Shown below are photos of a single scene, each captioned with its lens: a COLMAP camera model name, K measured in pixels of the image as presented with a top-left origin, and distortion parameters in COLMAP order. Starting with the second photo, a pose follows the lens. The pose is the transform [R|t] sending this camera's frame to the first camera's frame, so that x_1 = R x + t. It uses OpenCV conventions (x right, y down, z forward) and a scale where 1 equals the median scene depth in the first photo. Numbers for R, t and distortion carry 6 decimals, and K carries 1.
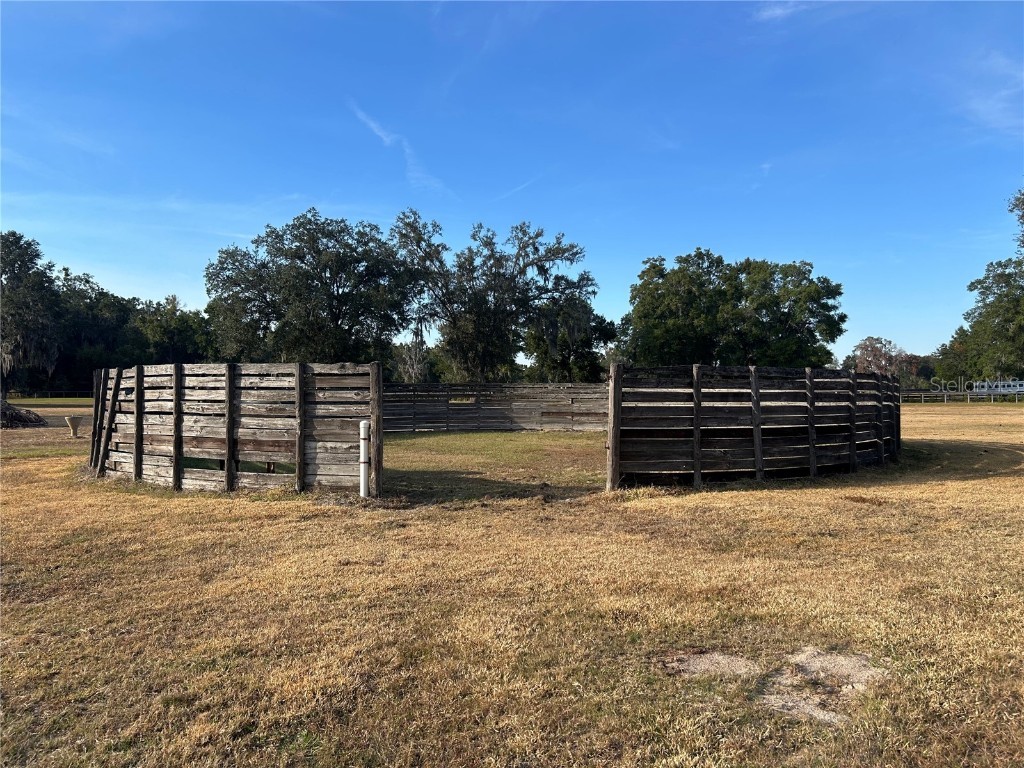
lens RADIAL K [[771.5, 0, 510.5], [0, 771.5, 392.8], [0, 0, 1]] dist [0.051268, -0.059985]
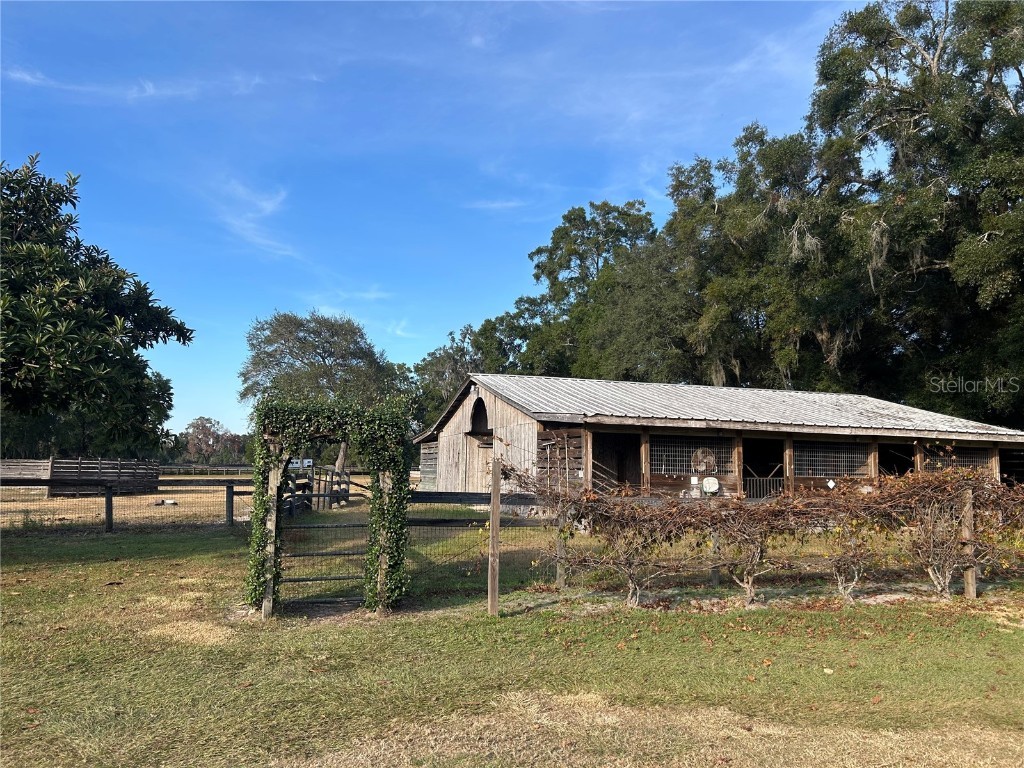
lens RADIAL K [[771.5, 0, 499.5], [0, 771.5, 377.6], [0, 0, 1]] dist [0.051268, -0.059985]
pose [[0.702447, 0.099134, 0.704798, -0.088754], [-0.018605, 0.992472, -0.121054, -0.000733], [-0.711493, 0.071921, 0.699003, -0.262940]]
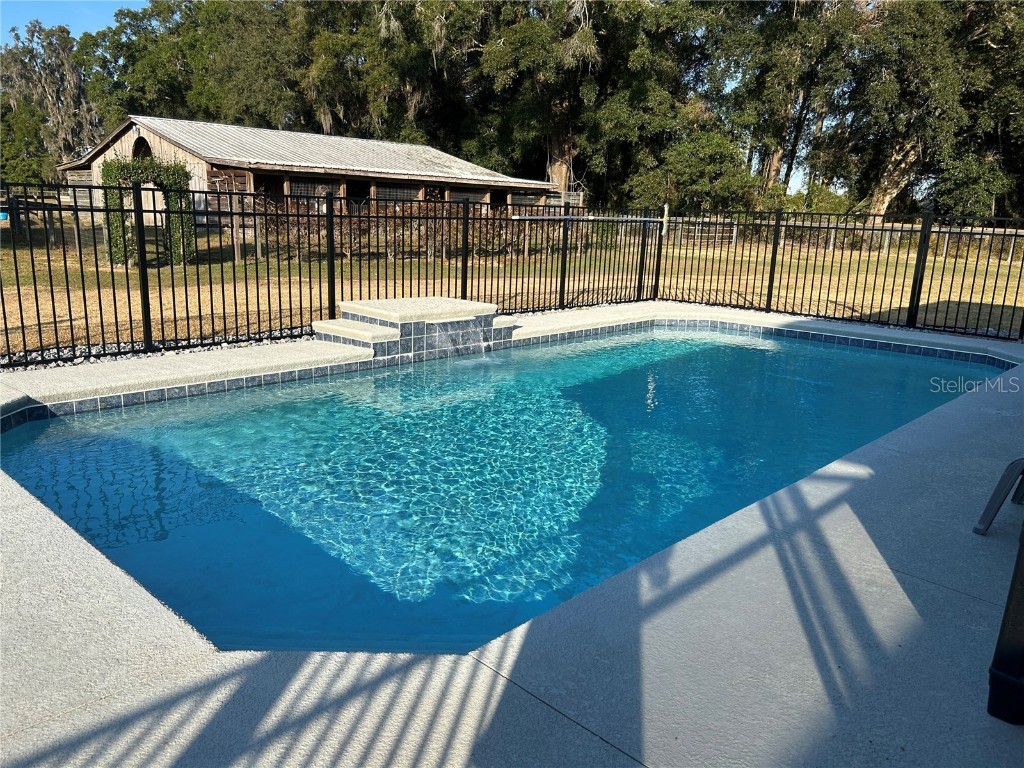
lens RADIAL K [[771.5, 0, 503.4], [0, 771.5, 396.1], [0, 0, 1]] dist [0.051268, -0.059985]
pose [[0.277949, -0.217083, 0.935745, -0.193281], [-0.029613, 0.971731, 0.234228, -0.000455], [-0.960139, -0.092814, 0.263663, -0.316724]]
